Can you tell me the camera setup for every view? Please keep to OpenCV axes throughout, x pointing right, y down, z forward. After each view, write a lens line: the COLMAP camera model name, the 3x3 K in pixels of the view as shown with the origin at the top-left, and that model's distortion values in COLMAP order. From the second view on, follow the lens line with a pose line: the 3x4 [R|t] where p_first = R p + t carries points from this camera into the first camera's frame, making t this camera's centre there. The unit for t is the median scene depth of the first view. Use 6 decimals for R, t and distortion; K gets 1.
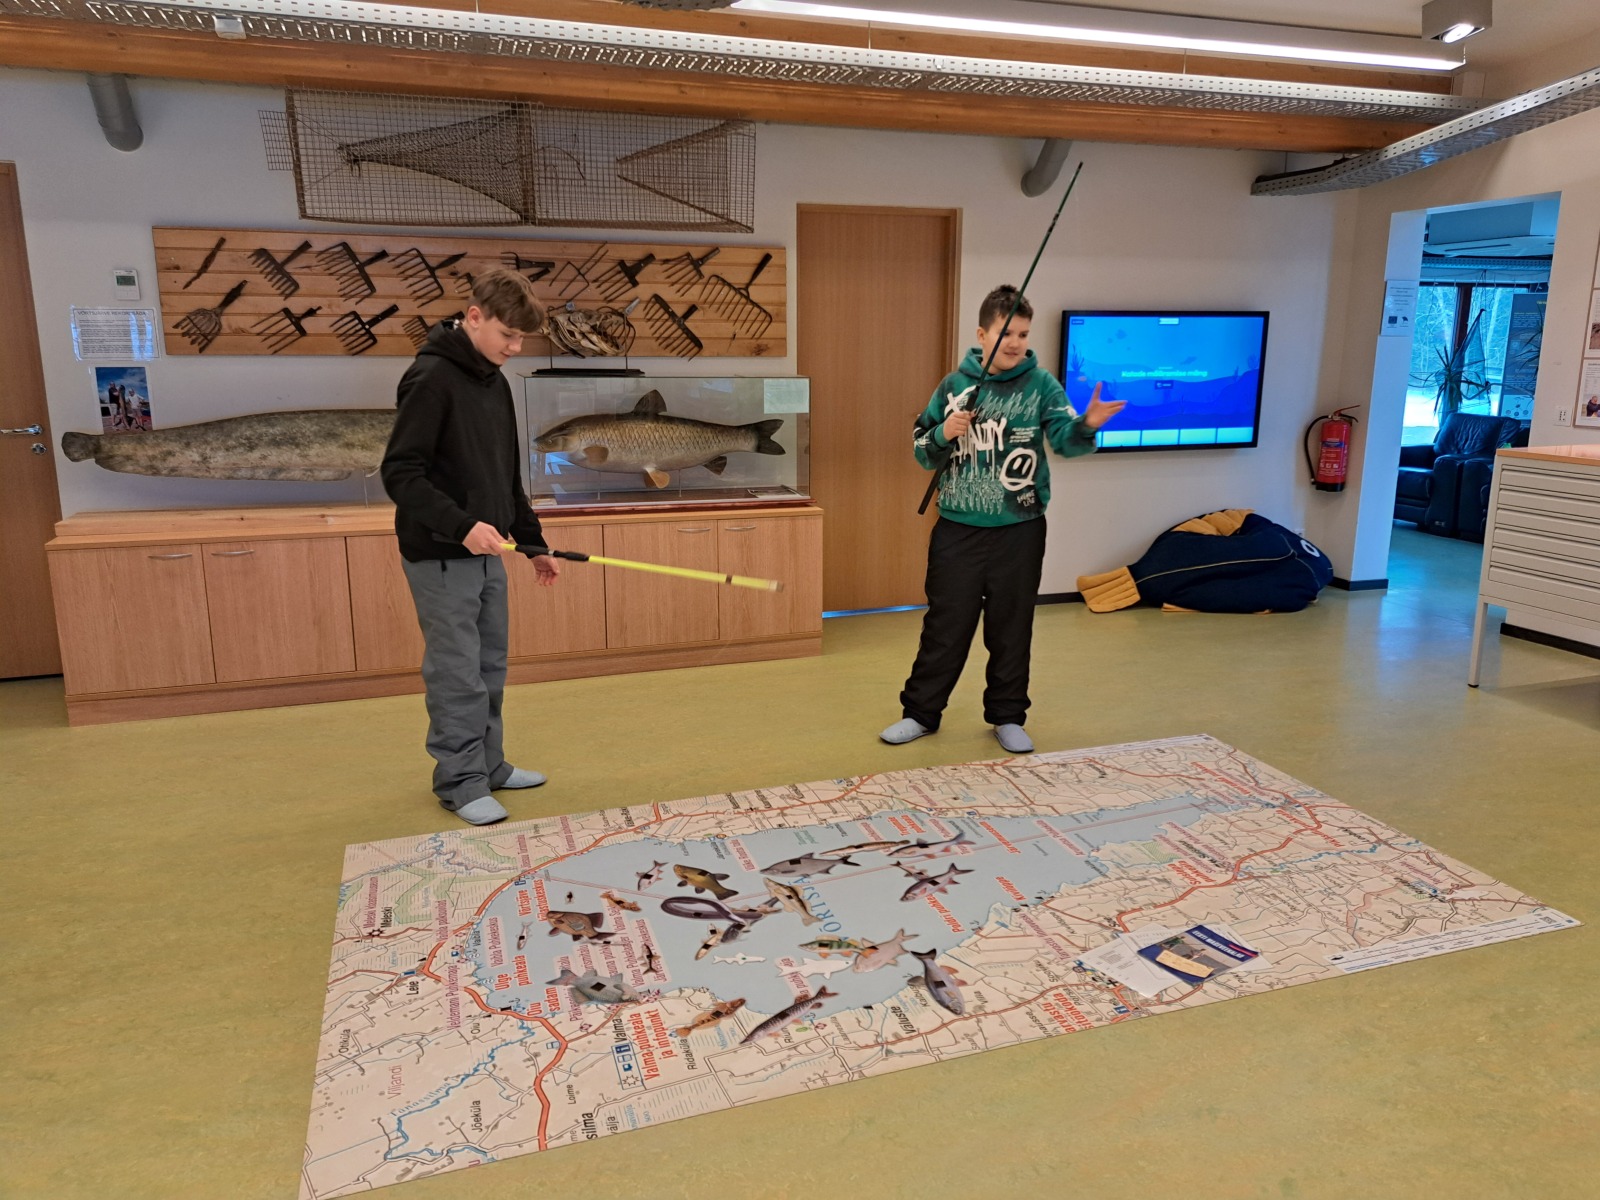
lens RADIAL K [[1130.6, 0, 800.0], [0, 1130.6, 600.0], [0, 0, 1]] dist [0.069626, -0.080277]
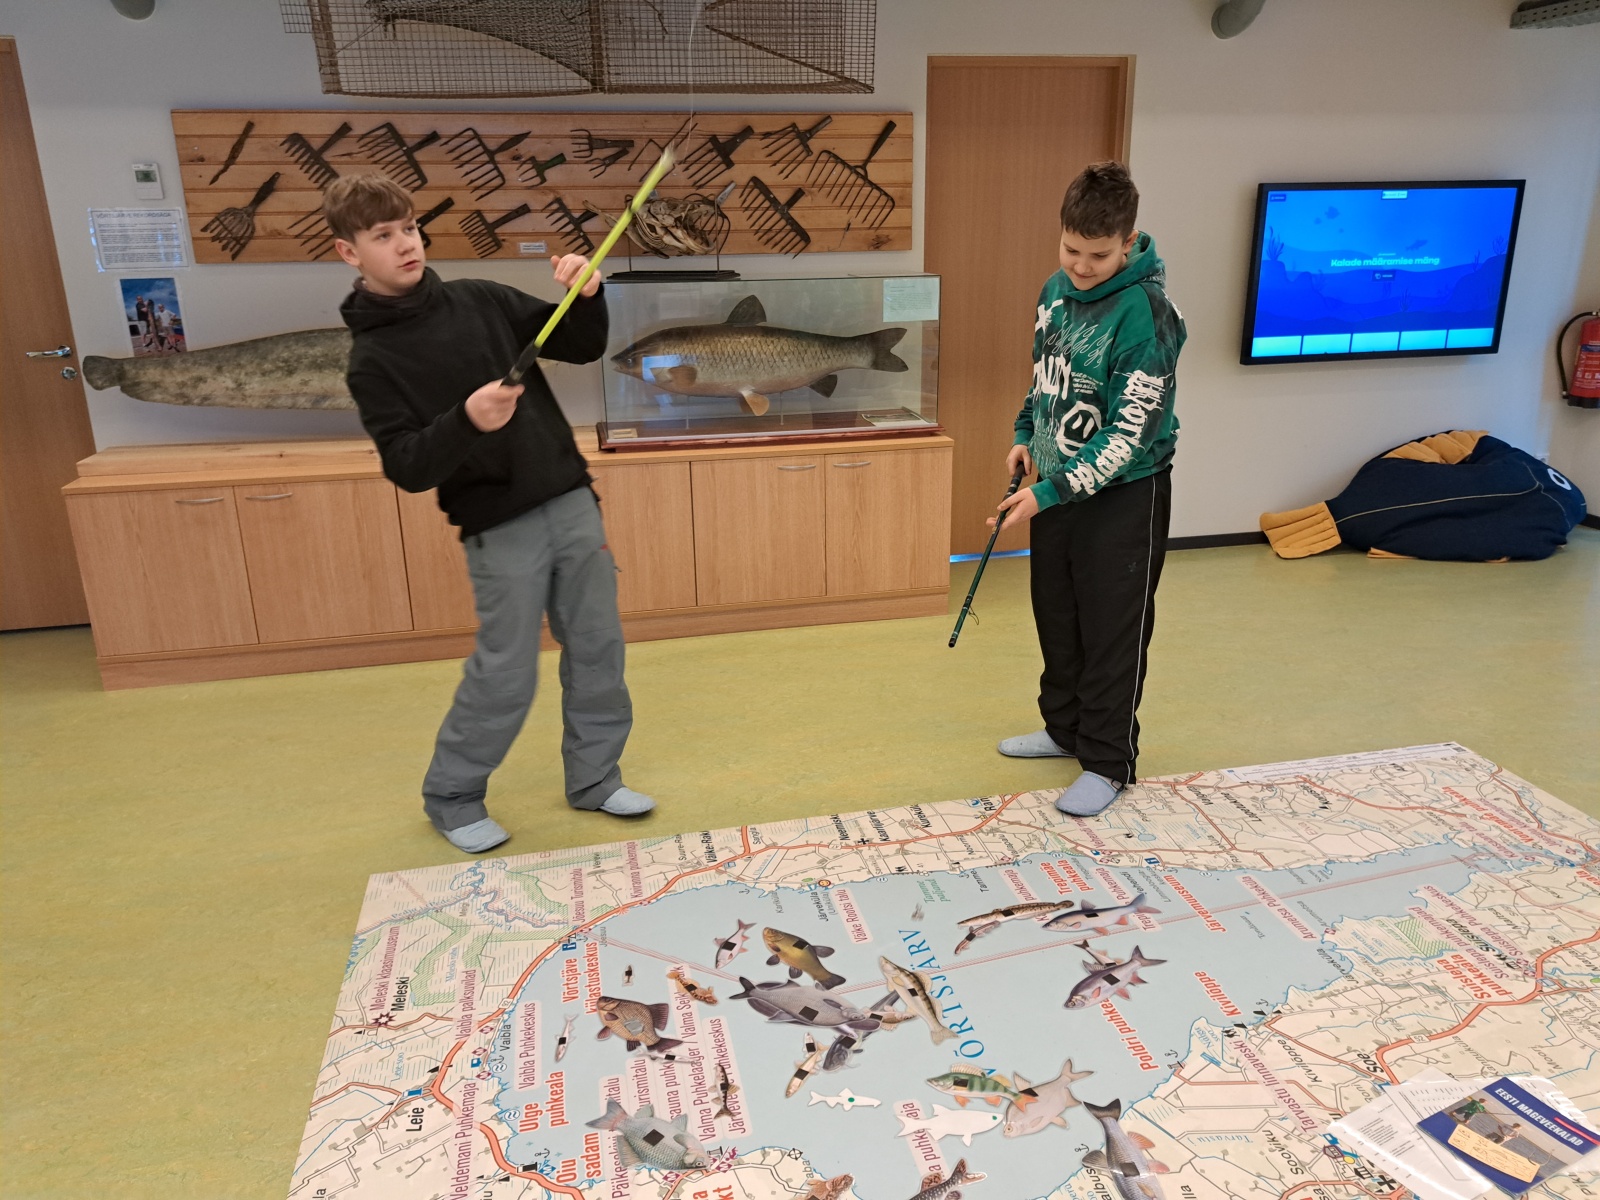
lens RADIAL K [[1130.6, 0, 800.0], [0, 1130.6, 600.0], [0, 0, 1]] dist [0.069626, -0.080277]
pose [[0.994767, 0.011840, -0.101484, -0.007836], [-0.002628, 0.995899, 0.090431, -0.049672], [0.102139, -0.089691, 0.990719, 0.205041]]
